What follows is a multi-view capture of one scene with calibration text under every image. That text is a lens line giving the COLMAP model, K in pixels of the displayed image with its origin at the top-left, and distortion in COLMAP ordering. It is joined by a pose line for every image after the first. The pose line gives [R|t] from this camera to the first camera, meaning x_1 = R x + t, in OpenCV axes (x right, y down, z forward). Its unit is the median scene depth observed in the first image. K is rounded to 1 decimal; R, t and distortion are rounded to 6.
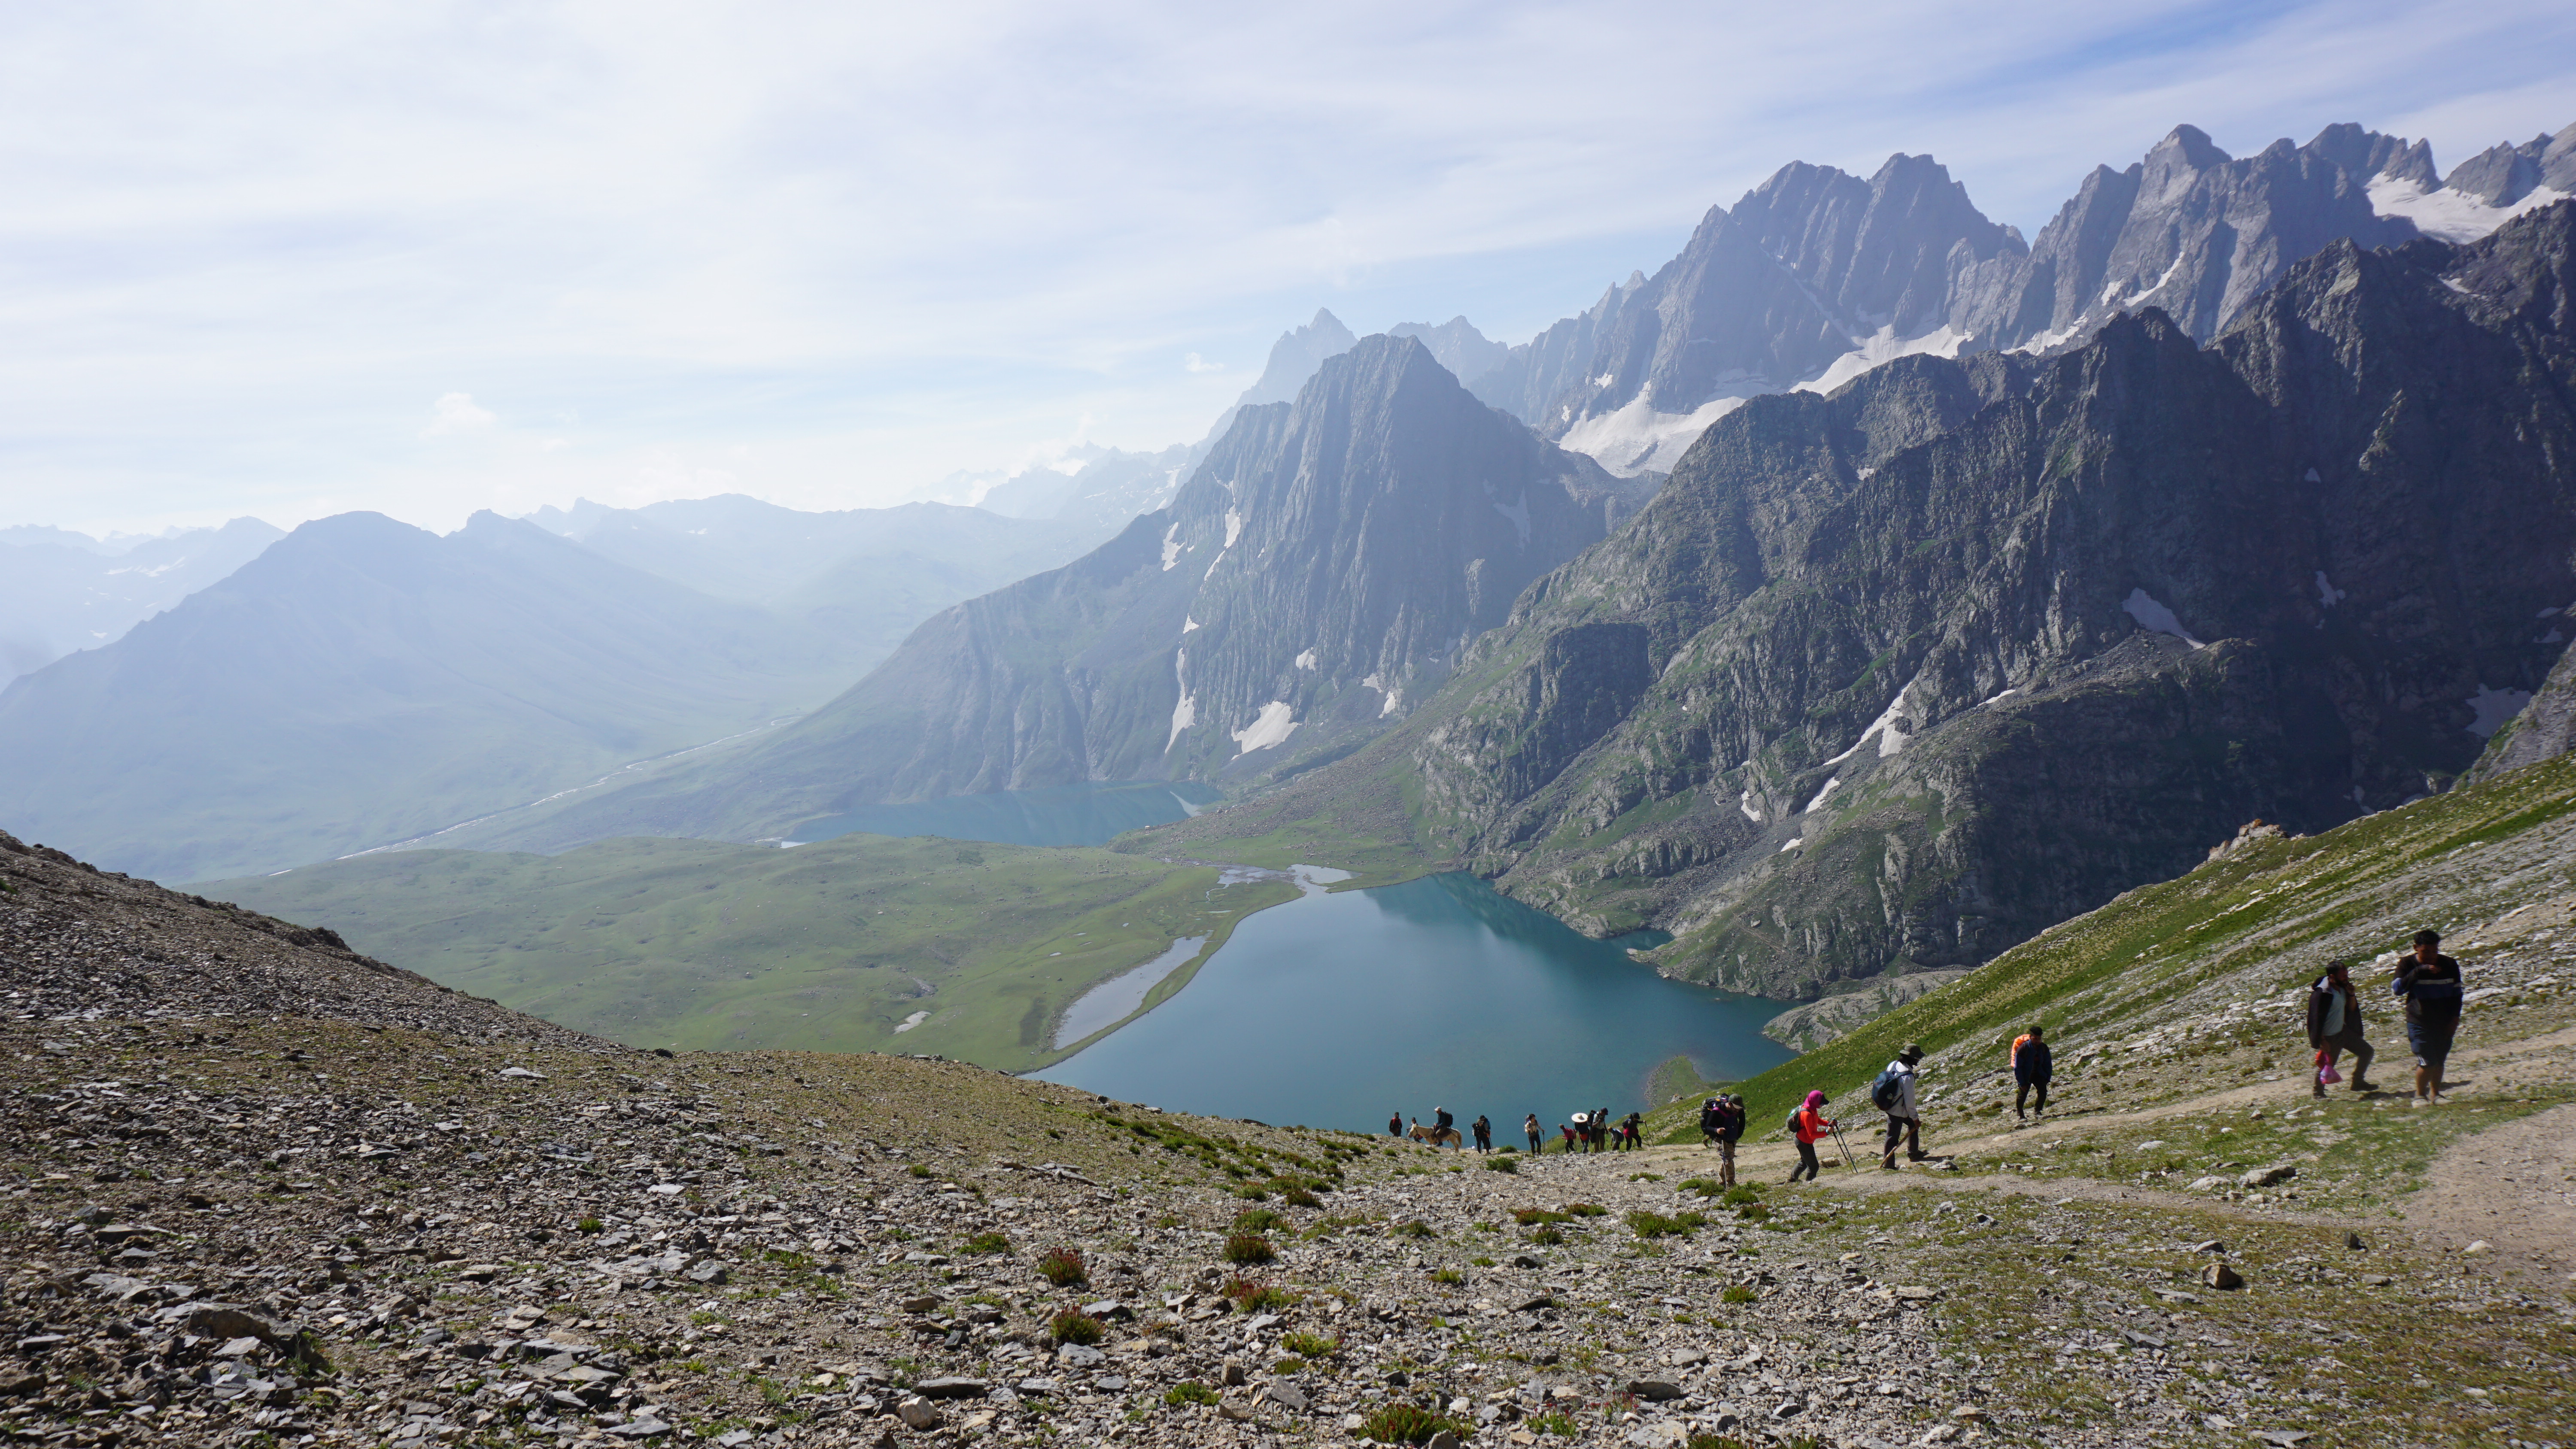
lens RADIAL K [[1978.6, 0, 1288.0], [0, 1978.6, 724.5], [0, 0, 1]] dist [-0.001301, -0.001508]
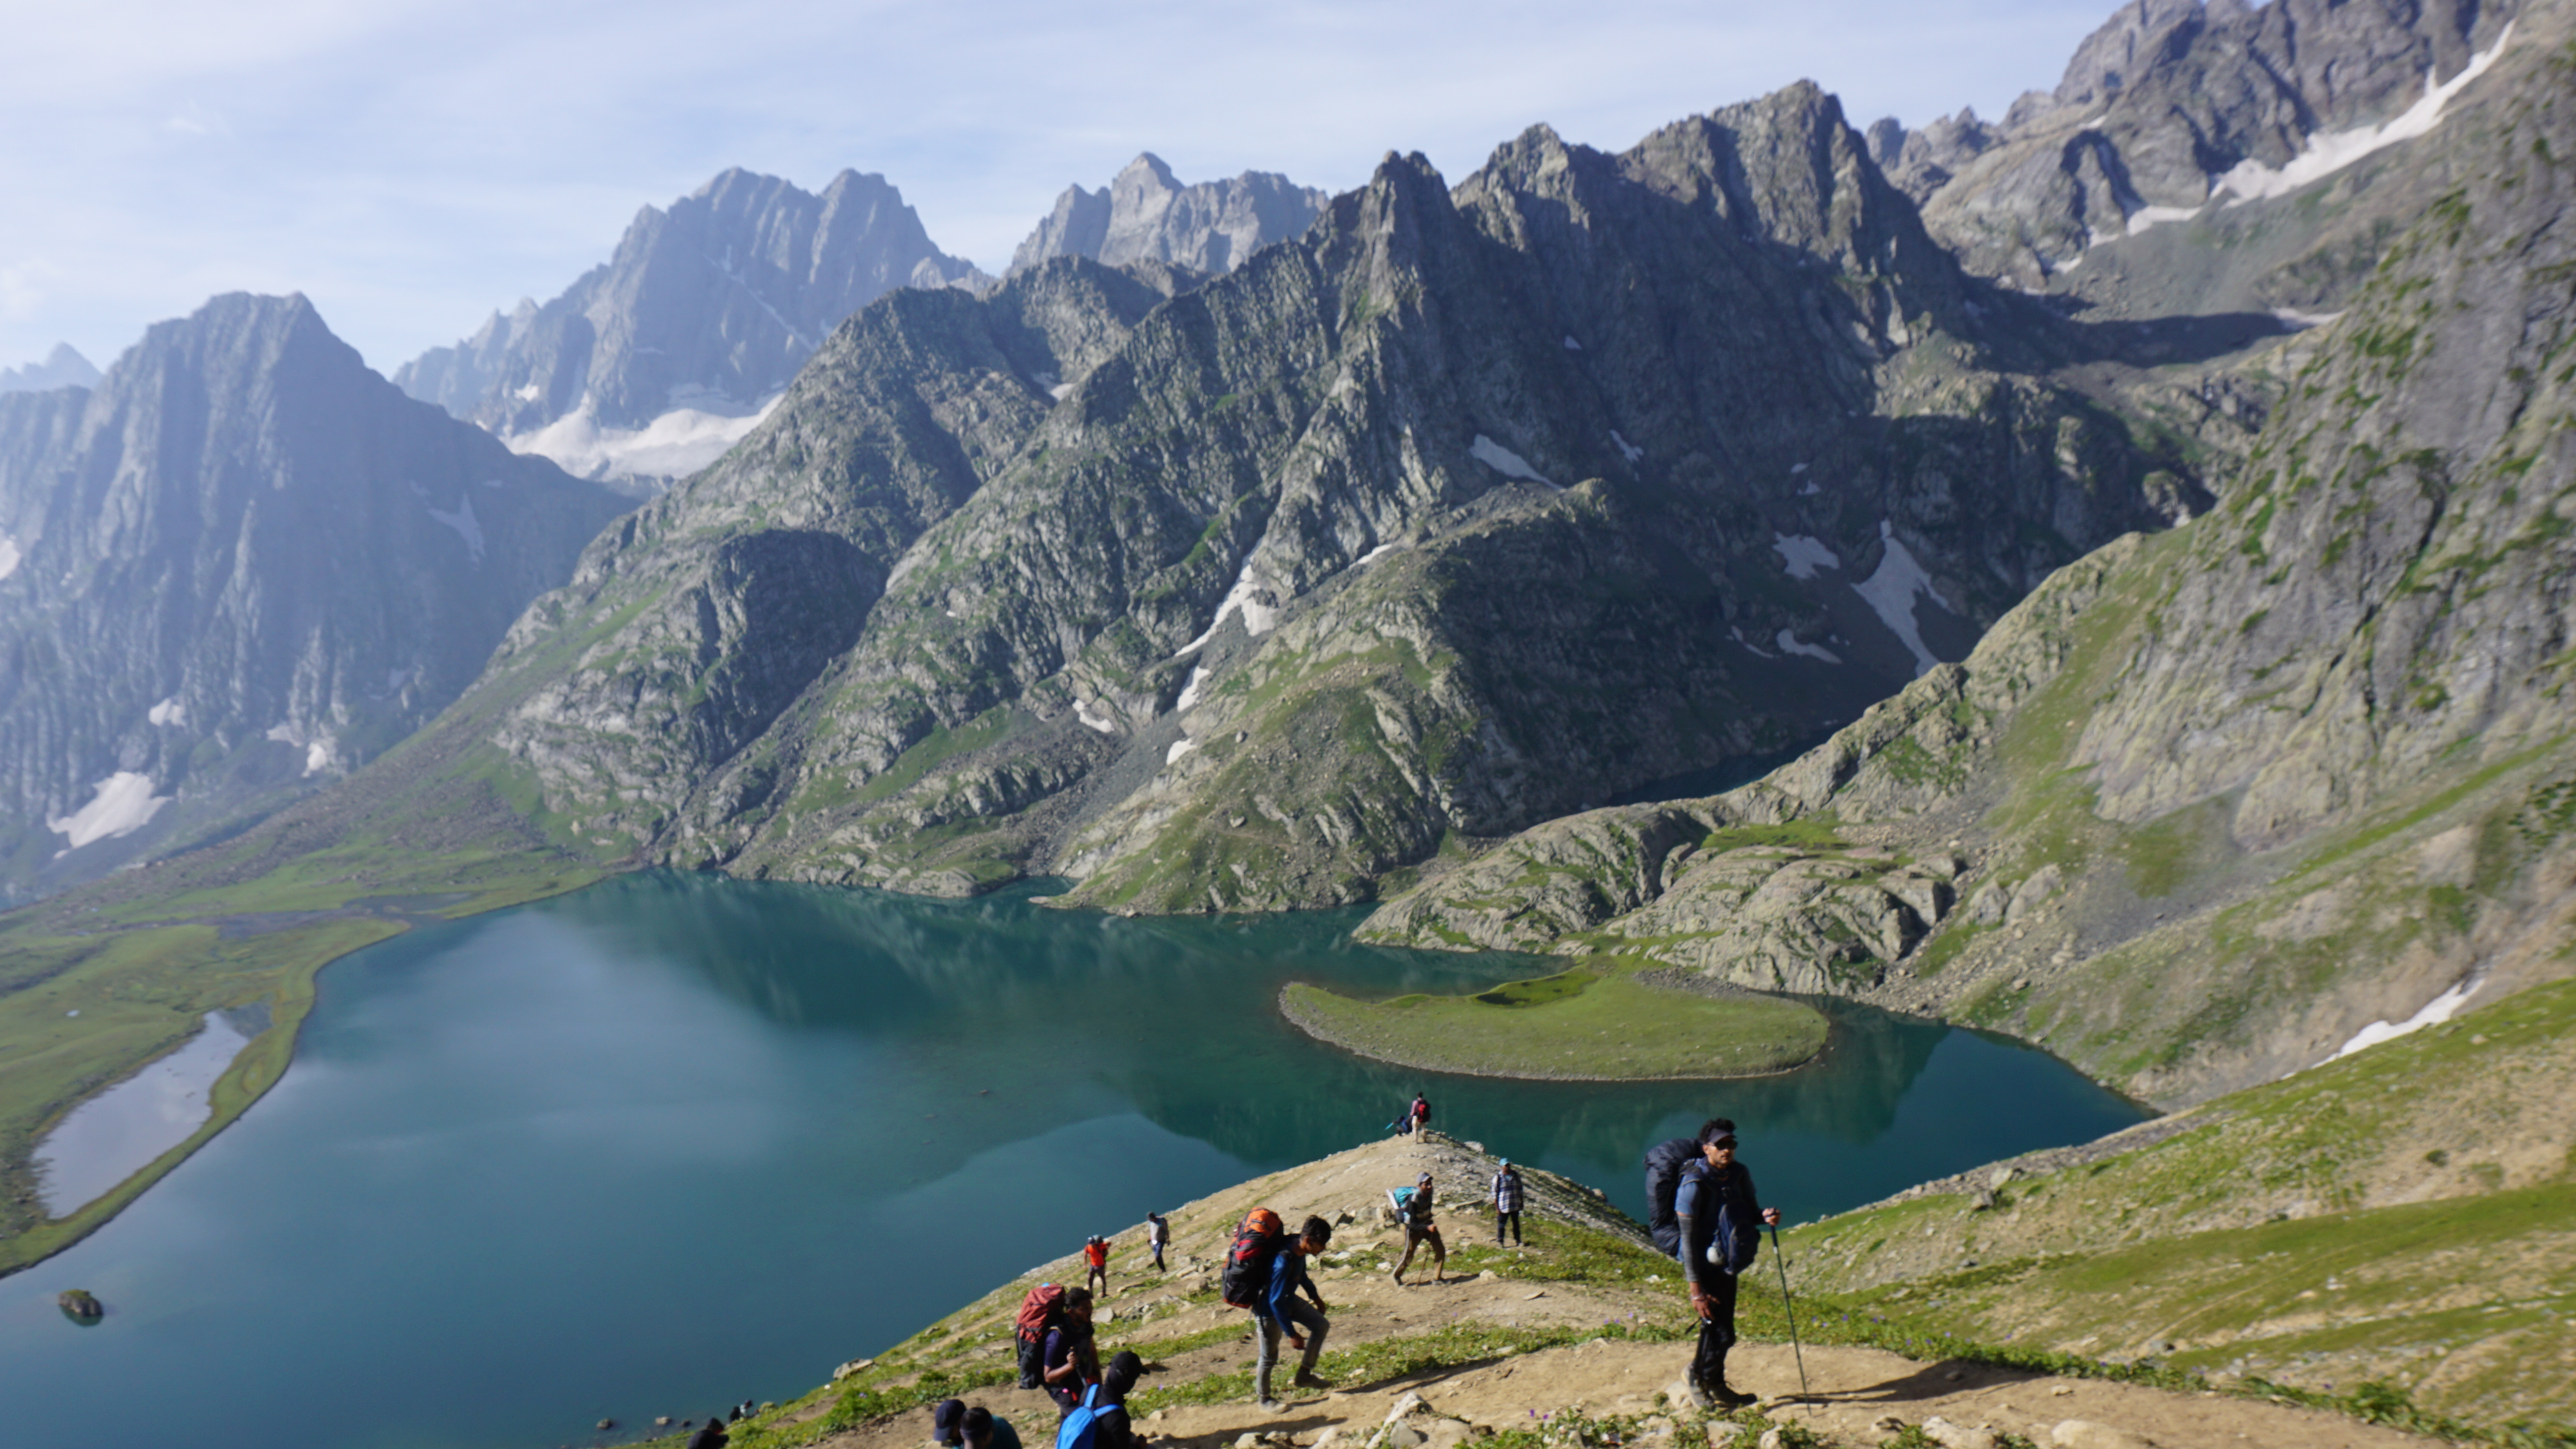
lens RADIAL K [[1791.0, 0, 1288.0], [0, 1791.0, 724.5], [0, 0, 1]] dist [-0.058406, 0.048942]
pose [[0.770235, -0.038702, 0.636585, -0.134619], [0.109572, 0.991345, -0.072307, 0.098143], [-0.628278, 0.125445, 0.767809, 0.422676]]
